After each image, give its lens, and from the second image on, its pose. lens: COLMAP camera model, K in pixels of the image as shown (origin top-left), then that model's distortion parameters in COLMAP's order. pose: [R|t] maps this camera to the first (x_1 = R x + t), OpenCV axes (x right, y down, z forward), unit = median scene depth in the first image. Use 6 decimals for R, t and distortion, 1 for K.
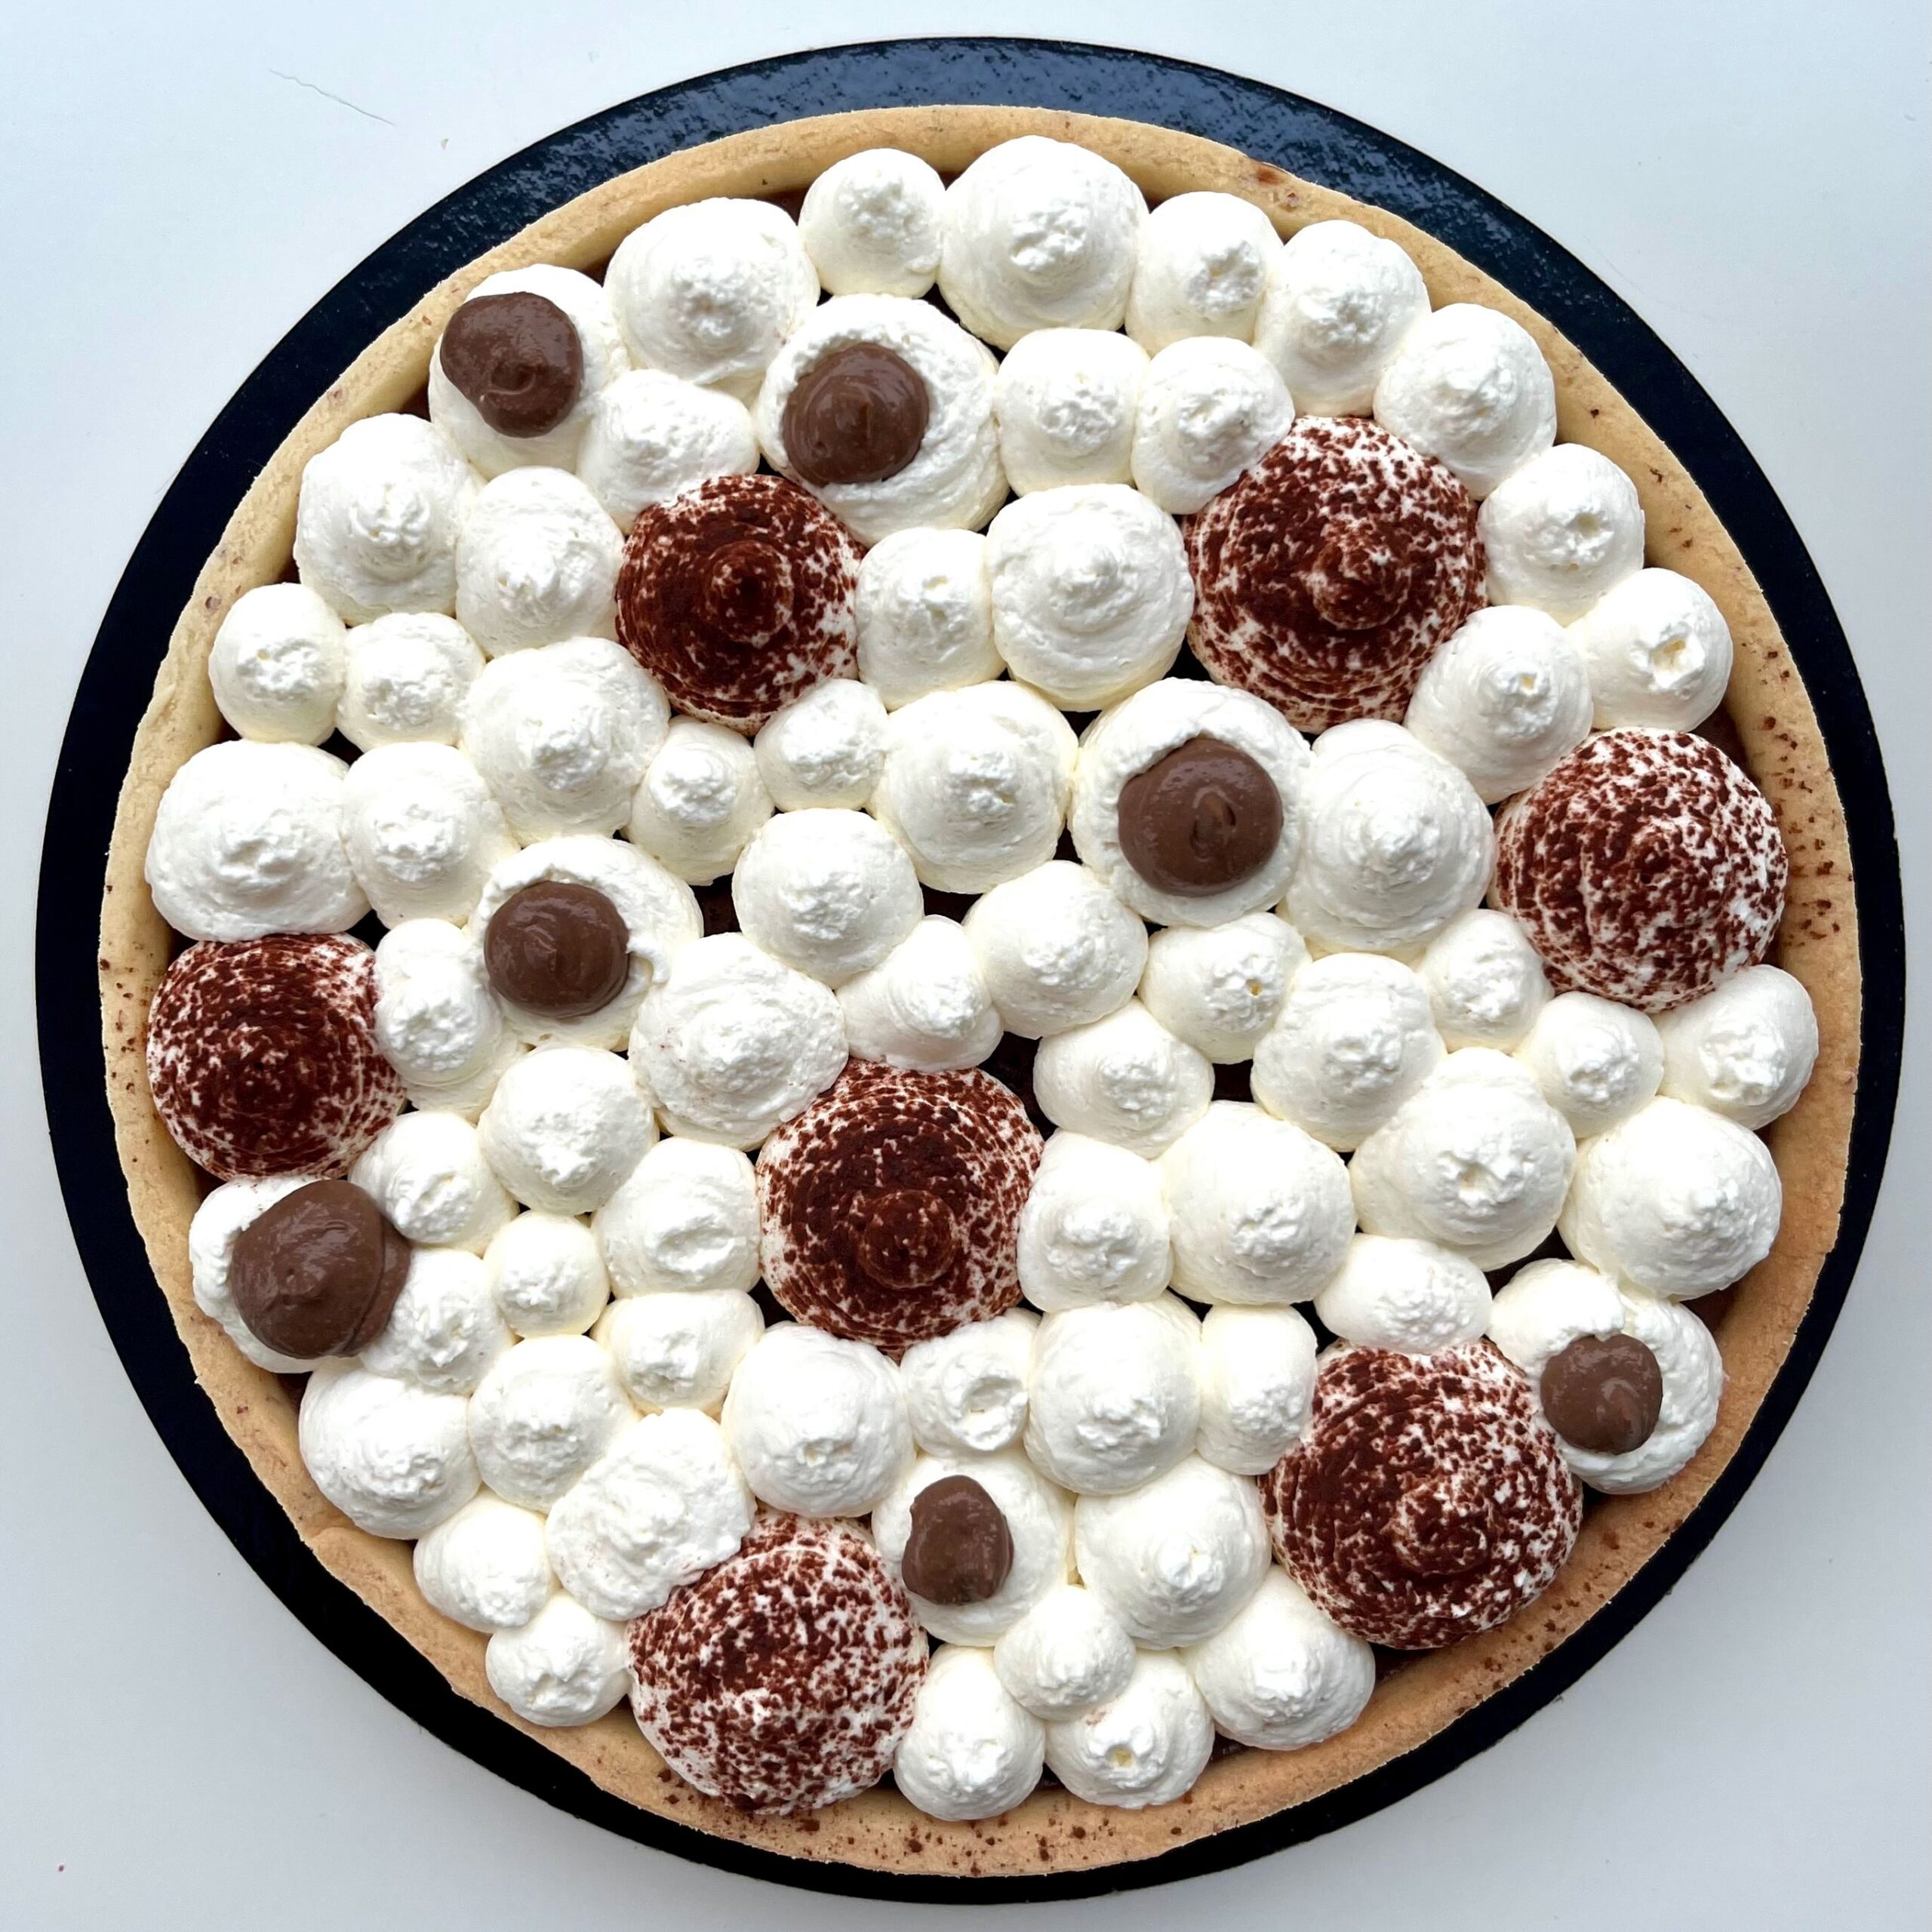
lens RADIAL K [[1640.5, 0, 966.0], [0, 1640.5, 966.0], [0, 0, 1]] dist [0.122775, -0.234442]
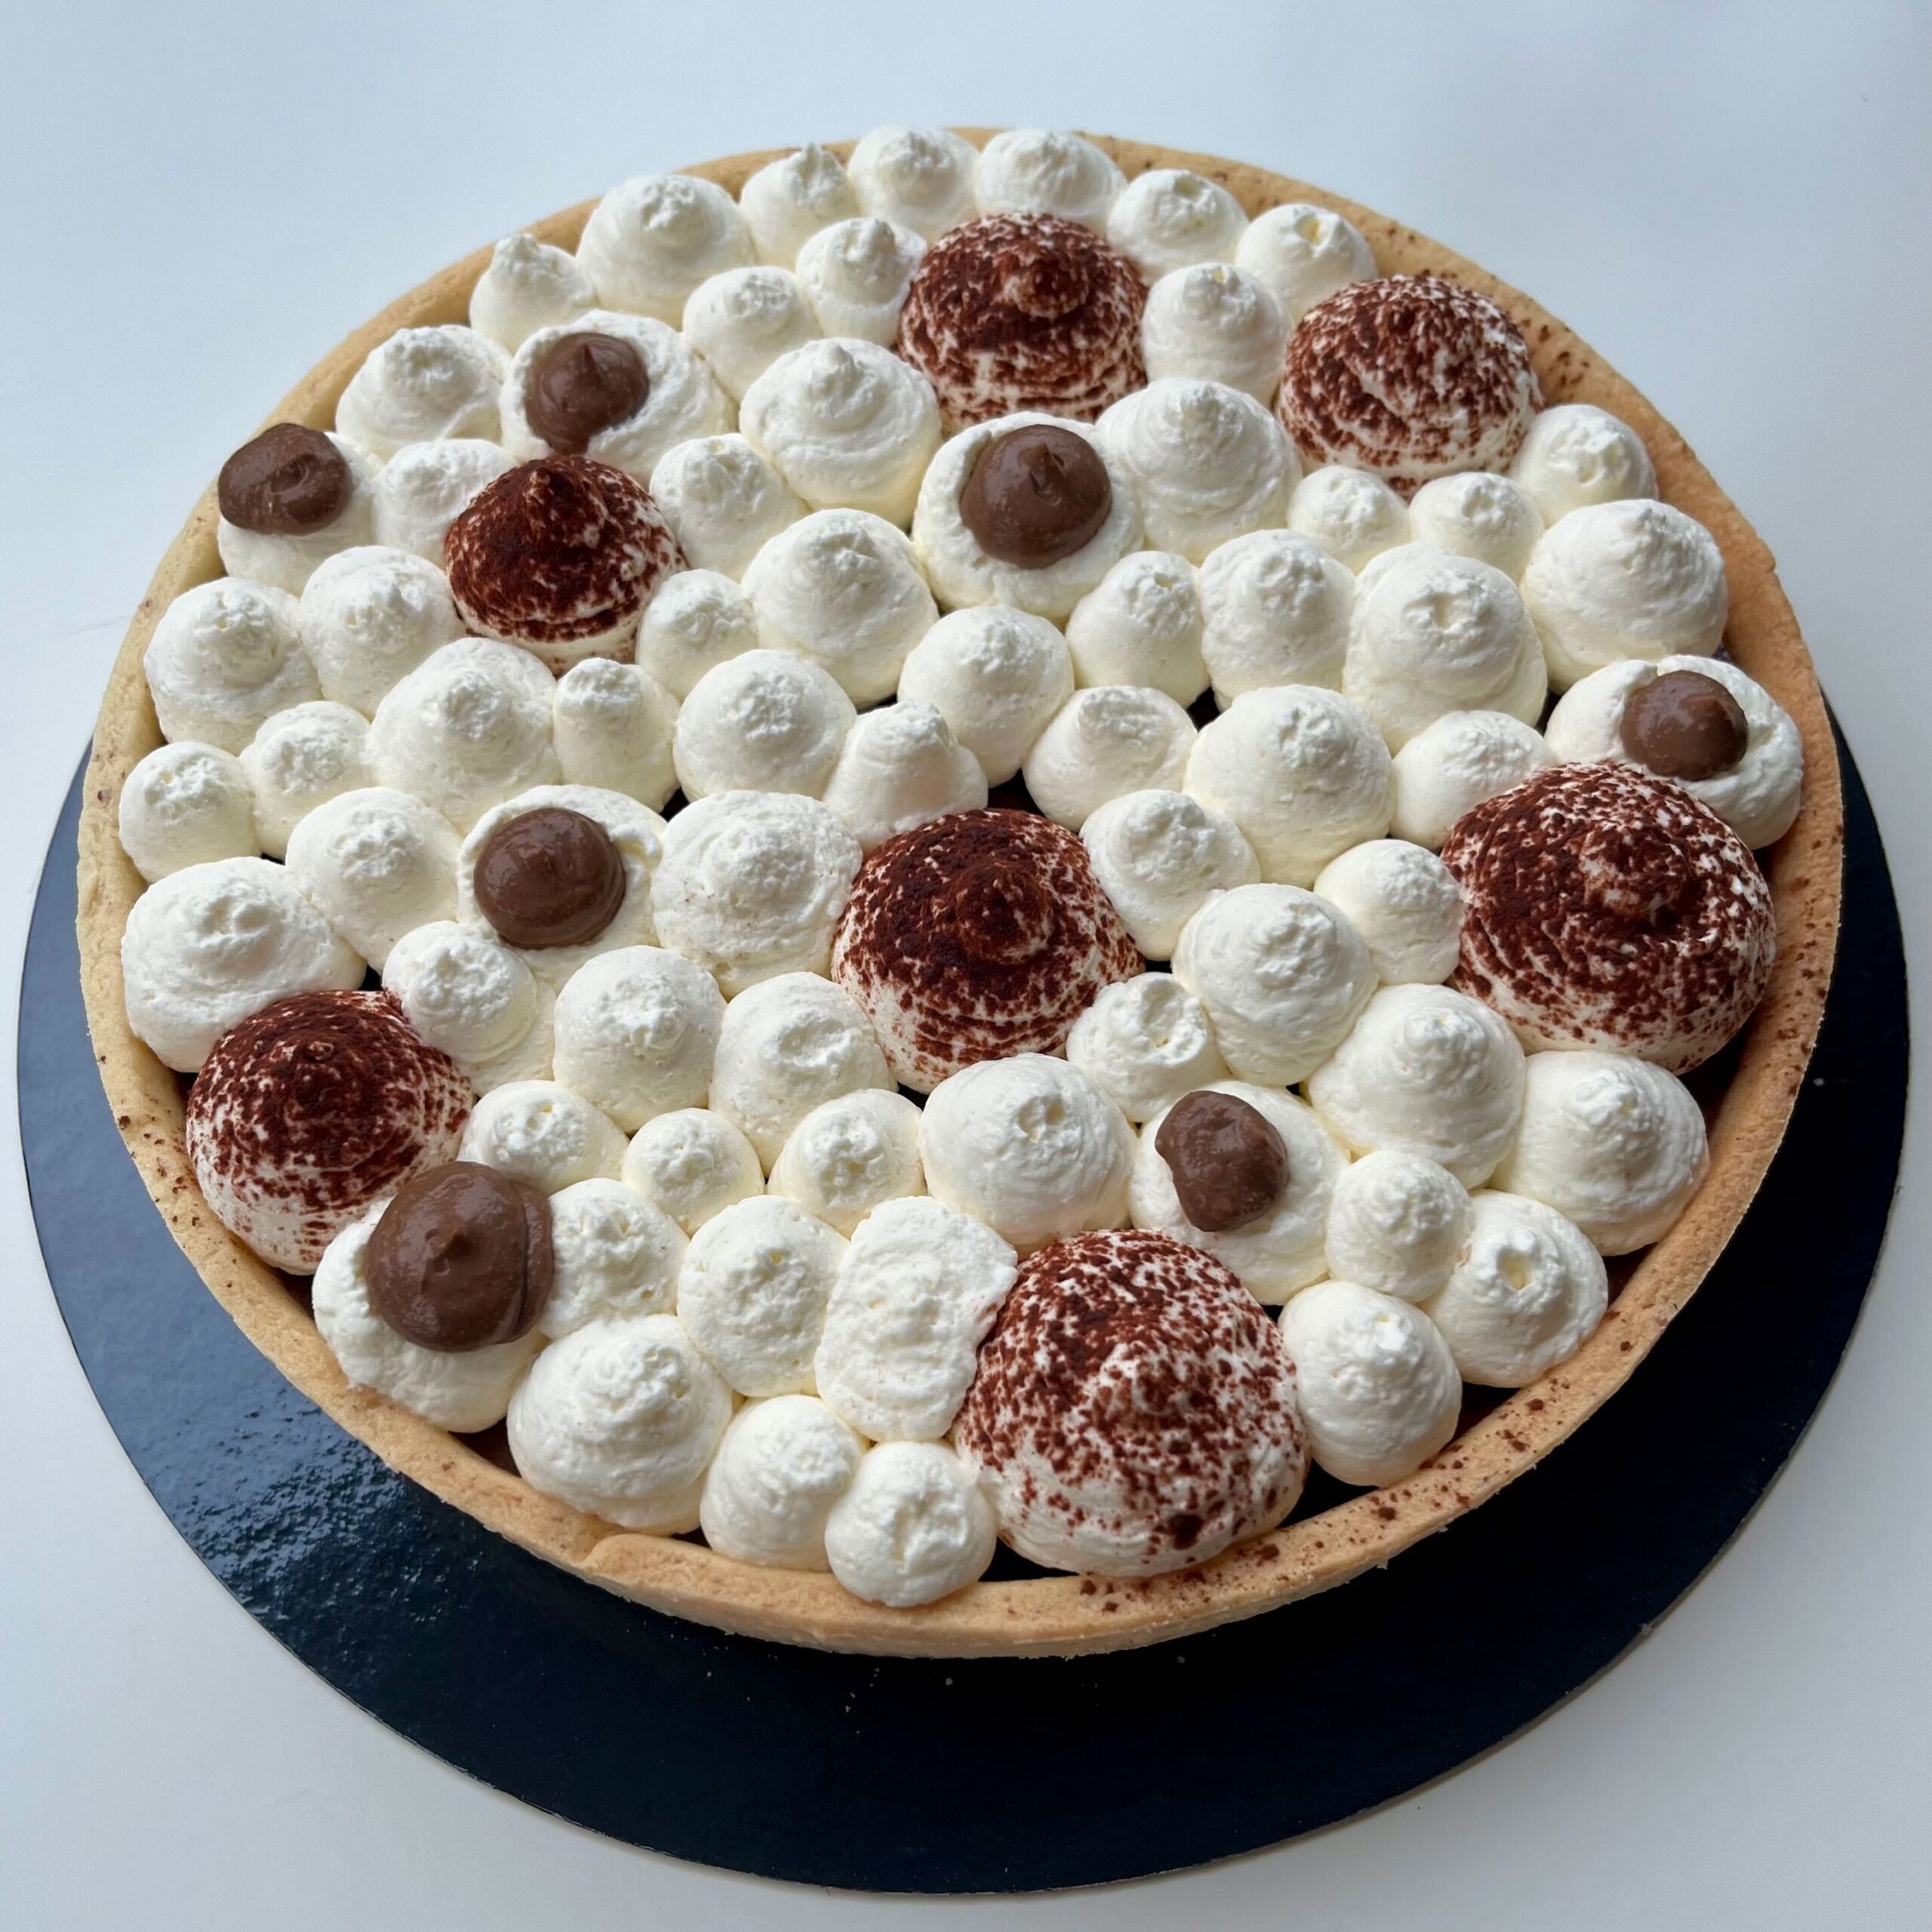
lens RADIAL K [[1580.6, 0, 959.8], [0, 1580.6, 958.4], [0, 0, 1]] dist [0.105595, -0.207868]
pose [[0.859921, -0.488318, 0.148599, -0.204077], [0.508817, 0.796973, -0.325483, 0.470445], [0.040510, 0.355500, 0.933798, 0.142904]]
